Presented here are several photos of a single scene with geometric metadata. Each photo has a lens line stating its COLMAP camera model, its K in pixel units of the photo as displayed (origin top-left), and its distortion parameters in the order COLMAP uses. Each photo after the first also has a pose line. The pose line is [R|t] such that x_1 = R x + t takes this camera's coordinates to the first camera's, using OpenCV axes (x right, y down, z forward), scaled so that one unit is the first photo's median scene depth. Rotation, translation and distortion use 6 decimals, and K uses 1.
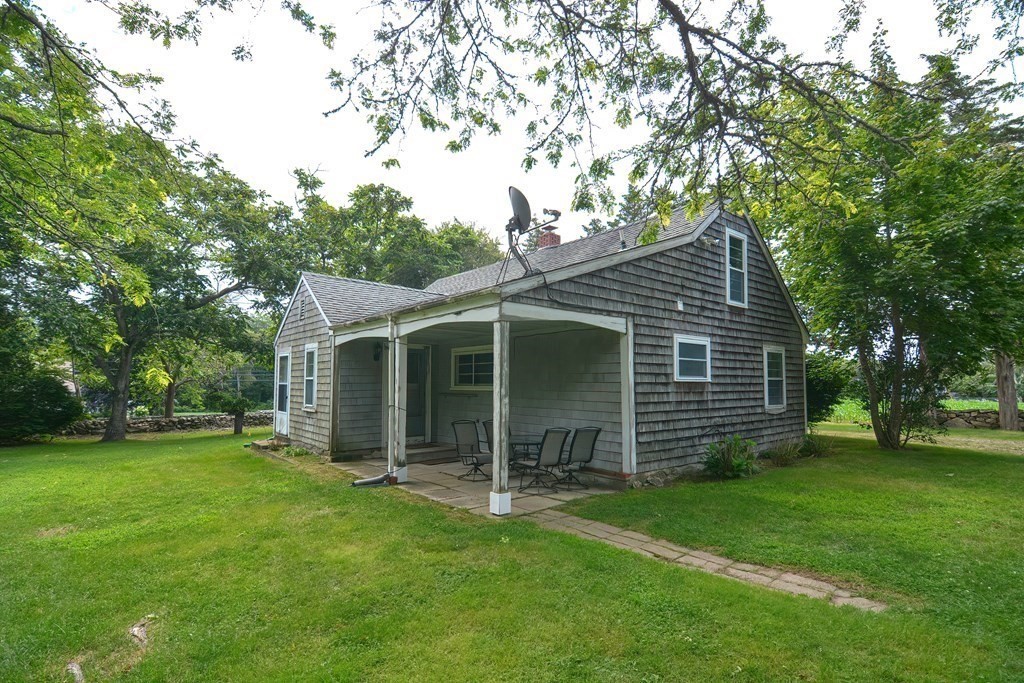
lens RADIAL K [[507.8, 0, 513.1], [0, 507.8, 358.1], [0, 0, 1]] dist [-0.034309, -0.000736]
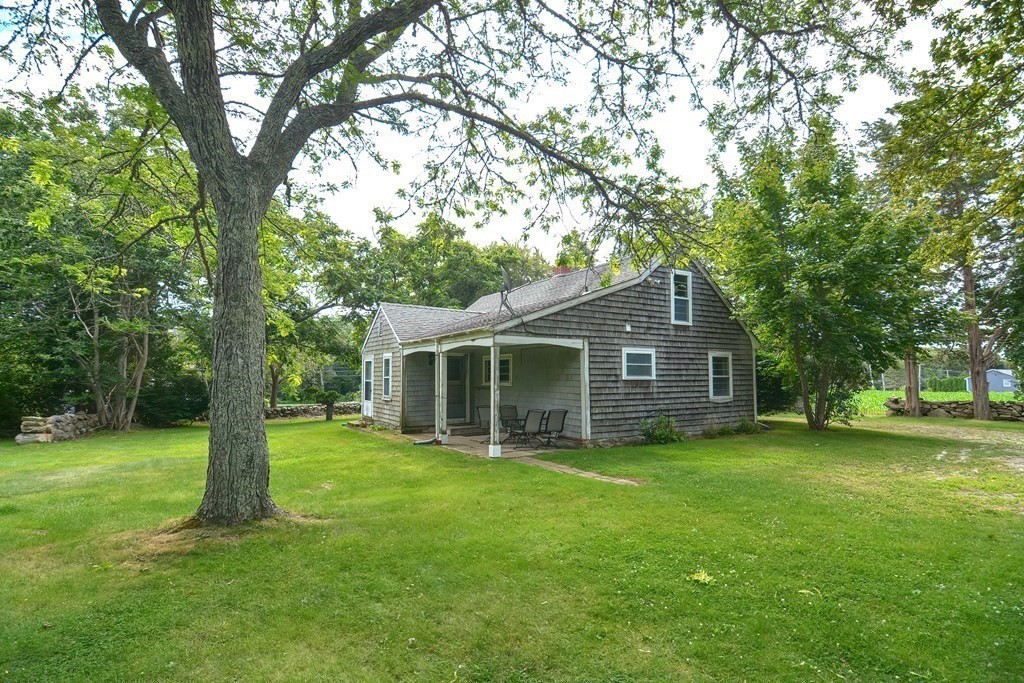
lens RADIAL K [[497.8, 0, 512.0], [0, 497.8, 341.5], [0, 0, 1]] dist [-0.030608, -0.000243]
pose [[0.991658, -0.013178, -0.128223, 0.169732], [0.010418, 0.999700, -0.022170, -0.033962], [0.128477, 0.020650, 0.991497, -0.454294]]
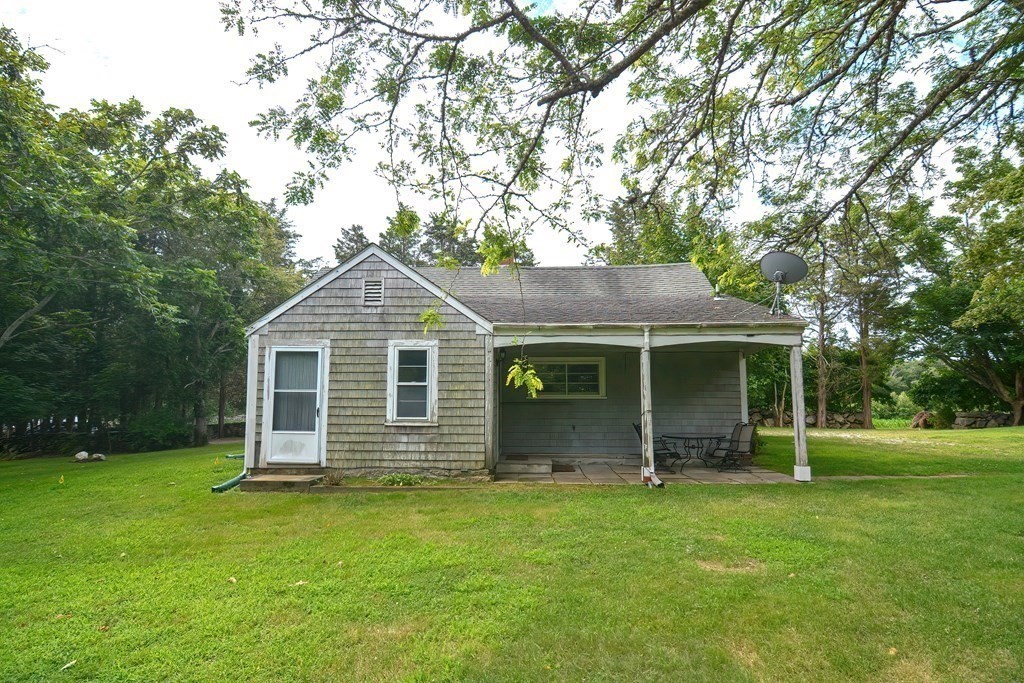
lens RADIAL K [[497.8, 0, 512.0], [0, 497.8, 341.5], [0, 0, 1]] dist [-0.030608, -0.000243]
pose [[0.674044, 0.085875, 0.733682, -1.070708], [-0.033256, 0.995740, -0.085995, 0.041809], [-0.737942, 0.033565, 0.674029, 0.437451]]
